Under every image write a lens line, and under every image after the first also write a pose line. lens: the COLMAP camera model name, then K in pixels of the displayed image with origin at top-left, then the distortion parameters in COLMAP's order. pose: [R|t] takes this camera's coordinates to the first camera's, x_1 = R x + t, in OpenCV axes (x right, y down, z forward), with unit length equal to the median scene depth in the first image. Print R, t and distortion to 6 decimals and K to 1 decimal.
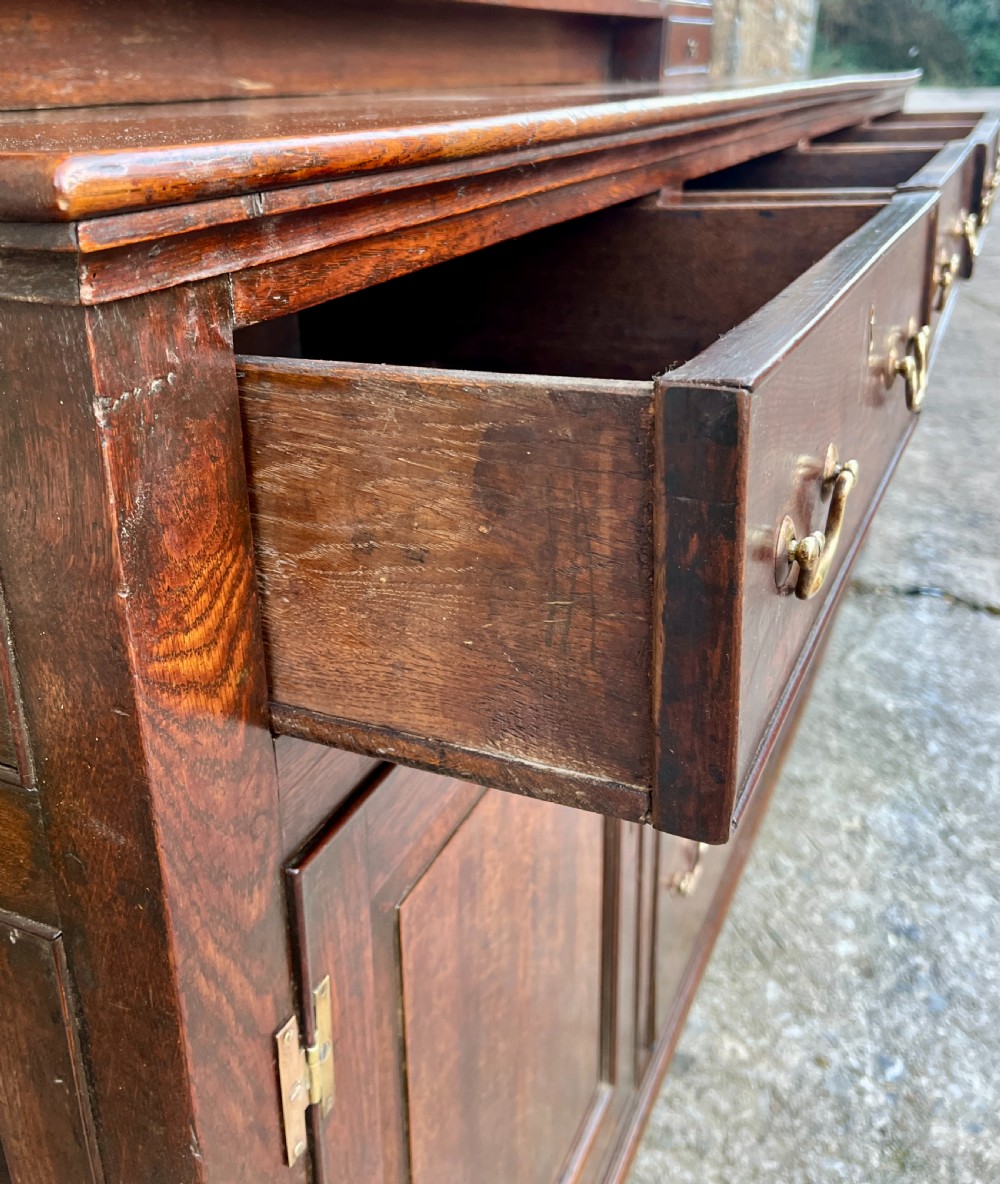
lens RADIAL K [[1133.0, 0, 453.1], [0, 1133.0, 503.1], [0, 0, 1]] dist [0.094892, -0.146553]
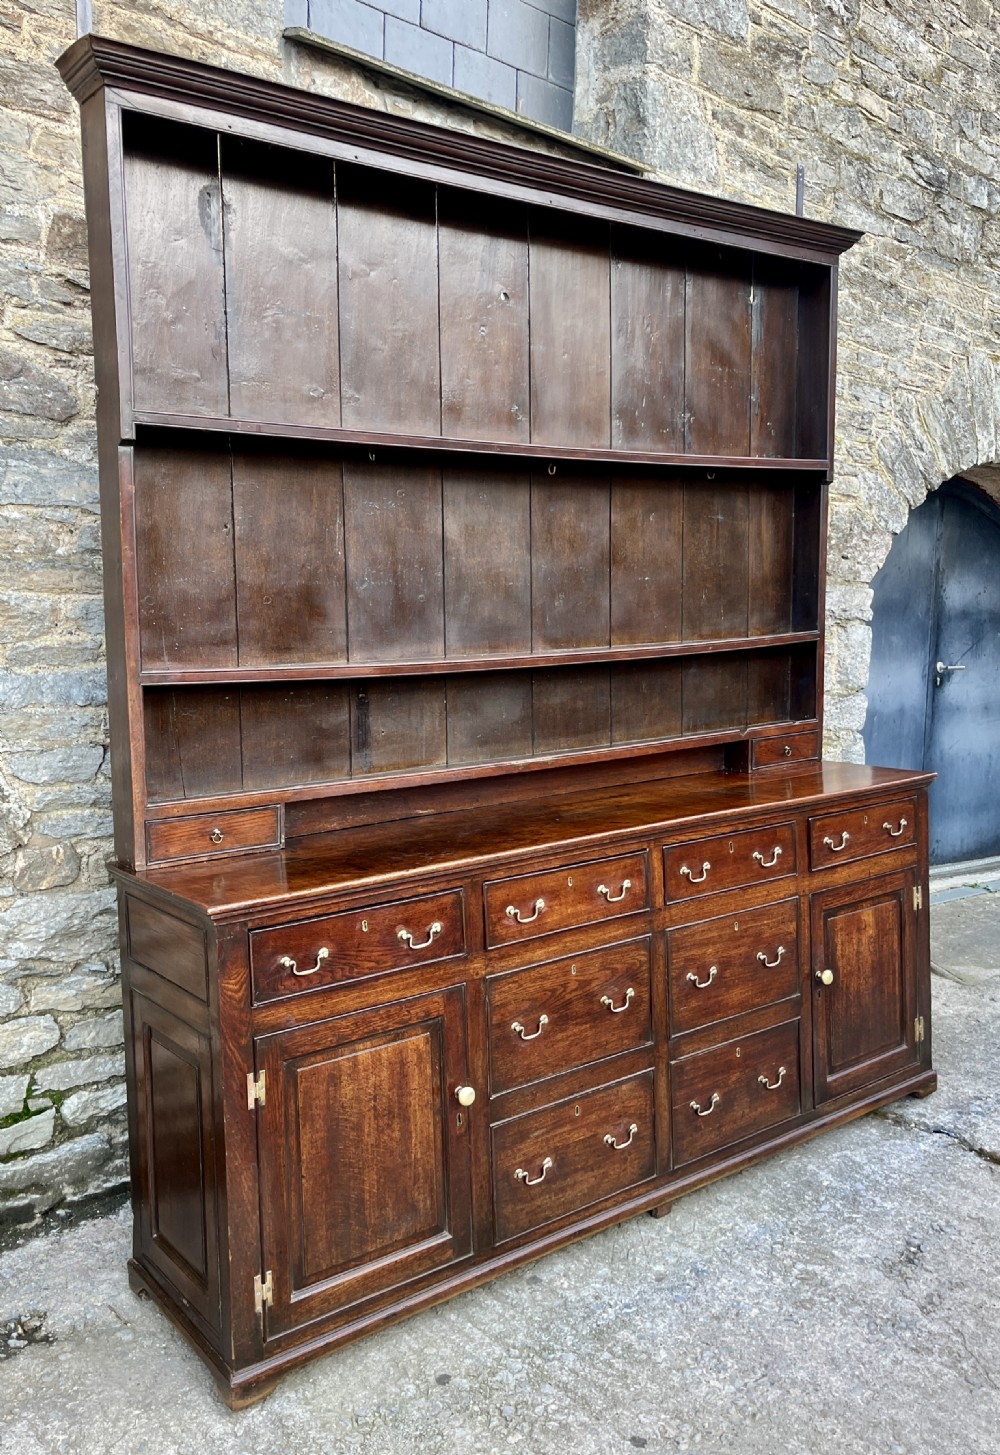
lens RADIAL K [[1196.9, 0, 489.2], [0, 1196.9, 703.5], [0, 0, 1]] dist [0.055746, -0.066894]
pose [[0.887366, 0.033691, -0.459833, 1.089301], [-0.151607, 0.963190, -0.221993, -0.025330], [0.435428, 0.266703, 0.859809, -1.198948]]
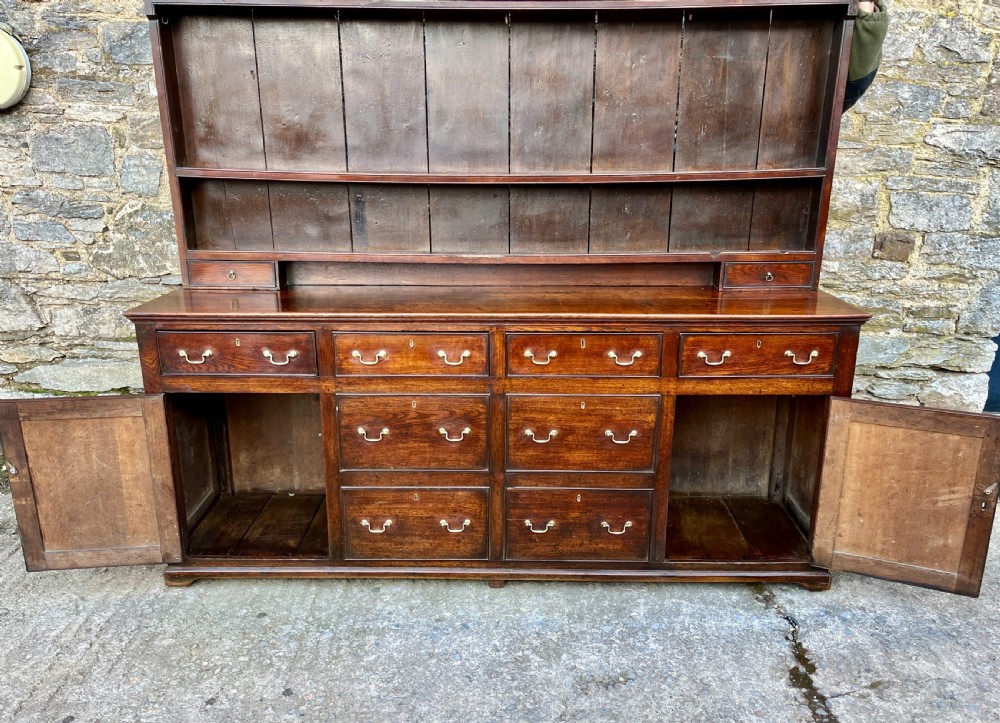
lens RADIAL K [[778.8, 0, 507.6], [0, 778.8, 381.9], [0, 0, 1]] dist [0.079063, -0.107155]
pose [[0.424270, 0.286348, -0.859069, 2.063133], [-0.326589, 0.933224, 0.149773, -0.507338], [0.844591, 0.217018, 0.489458, 0.099659]]
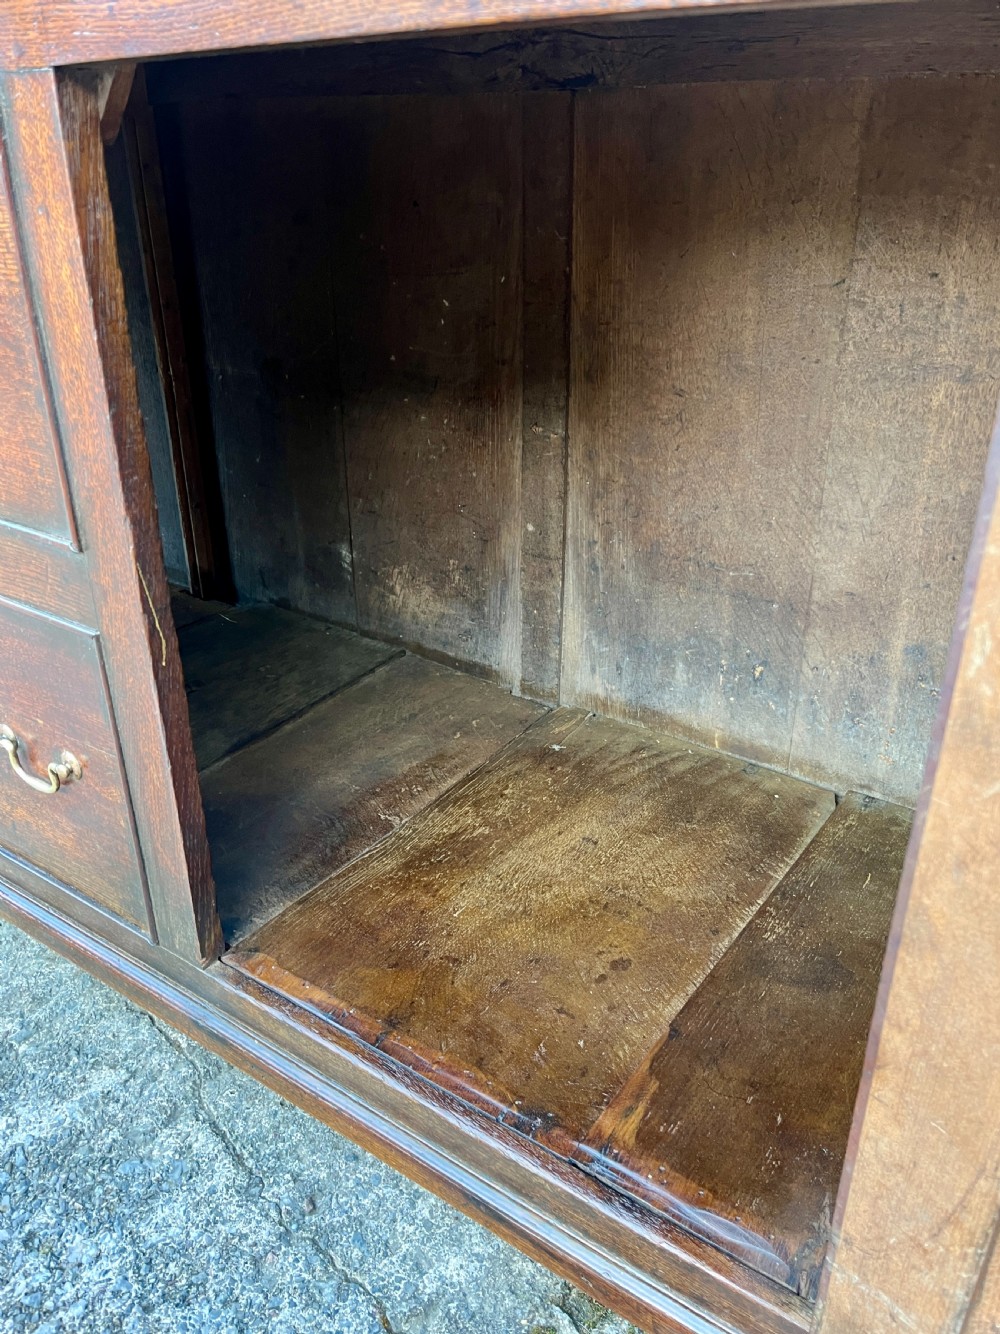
lens RADIAL K [[1065.0, 0, 500.0], [0, 1065.0, 667.0], [0, 0, 1]] dist [0.075191, -0.101767]
pose [[-0.173482, 0.468629, -0.866193, 0.986395], [-0.327864, 0.801877, 0.499498, -0.401690], [0.928660, 0.370648, 0.014535, 1.718695]]
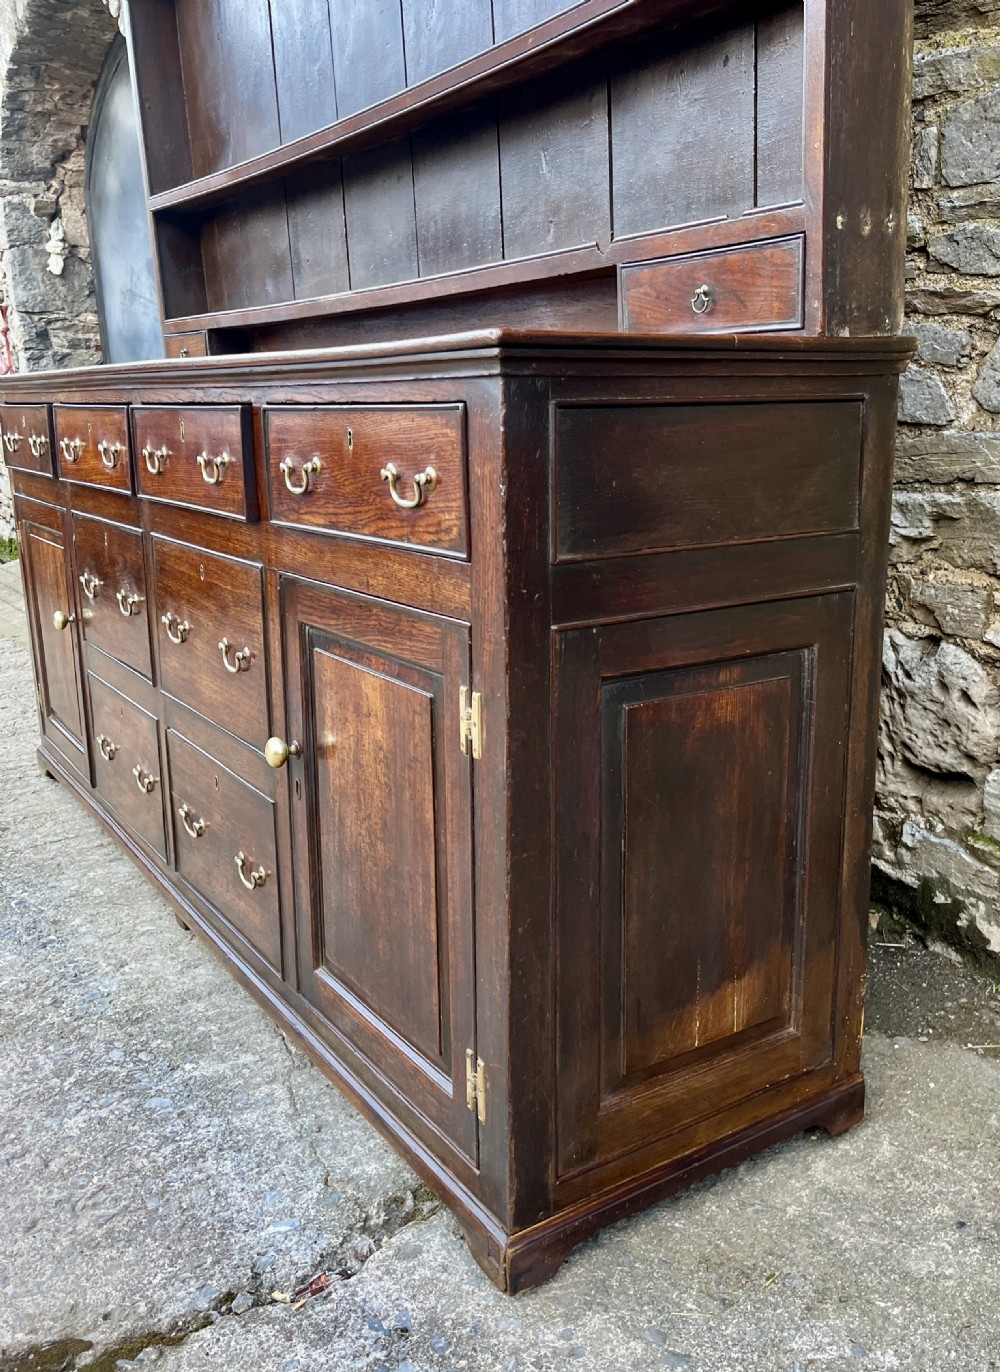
lens RADIAL K [[1210.3, 0, 586.7], [0, 1210.3, 688.1], [0, 0, 1]] dist [0.038184, -0.014285]
pose [[-0.490679, 0.227392, -0.841146, 1.444937], [-0.286286, 0.869683, 0.402110, -0.803968], [0.822967, 0.438115, -0.361636, 2.236051]]
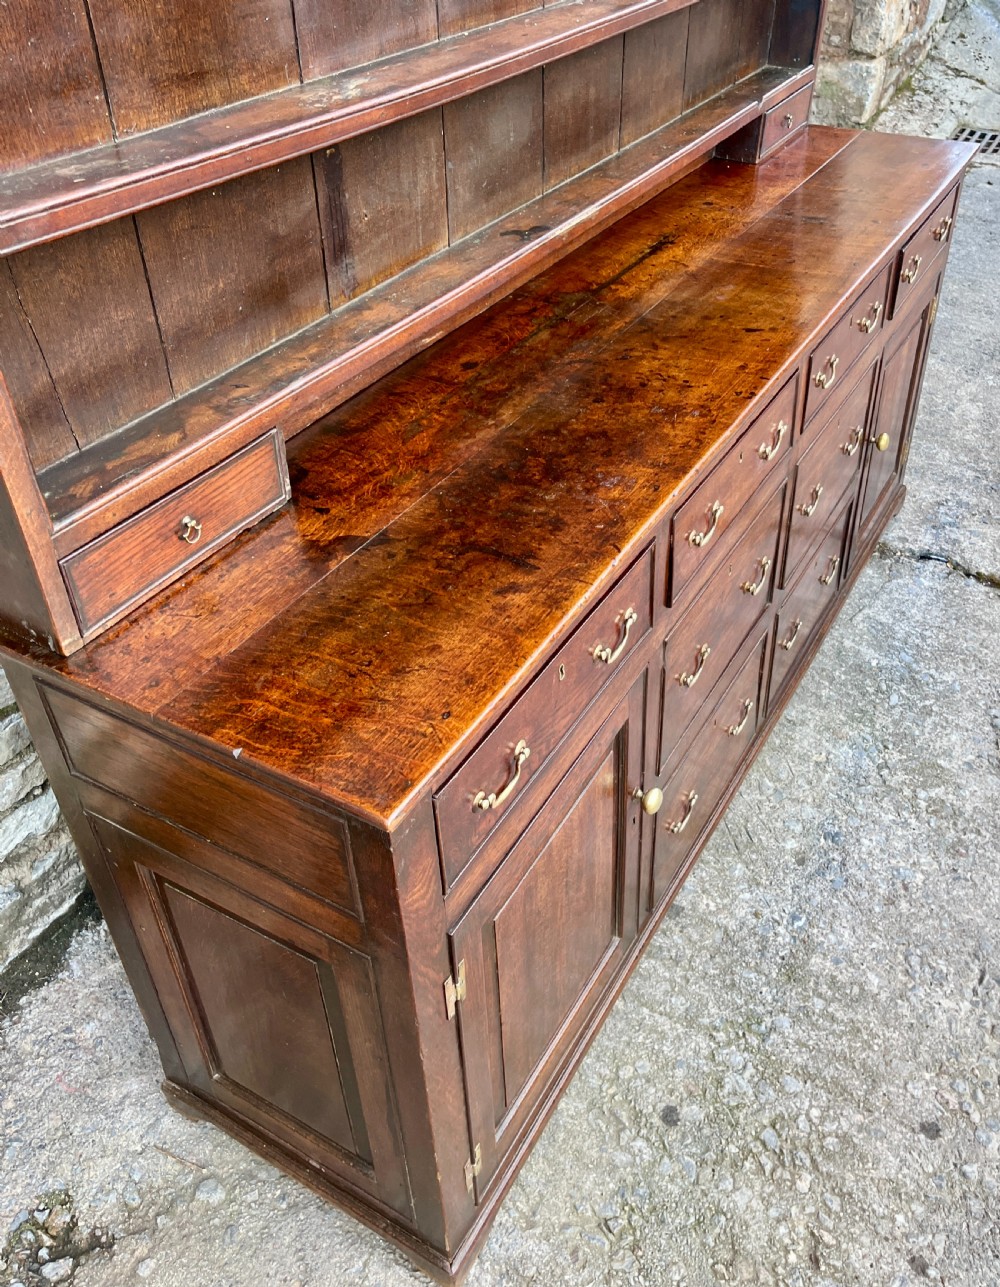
lens RADIAL K [[1084.3, 0, 538.5], [0, 1084.3, 590.5], [0, 0, 1]] dist [0.050281, -0.079441]
pose [[0.997364, 0.047031, -0.055262, 0.061051], [-0.029479, 0.958469, 0.283669, -0.424565], [0.066308, -0.281292, 0.957328, -0.435495]]
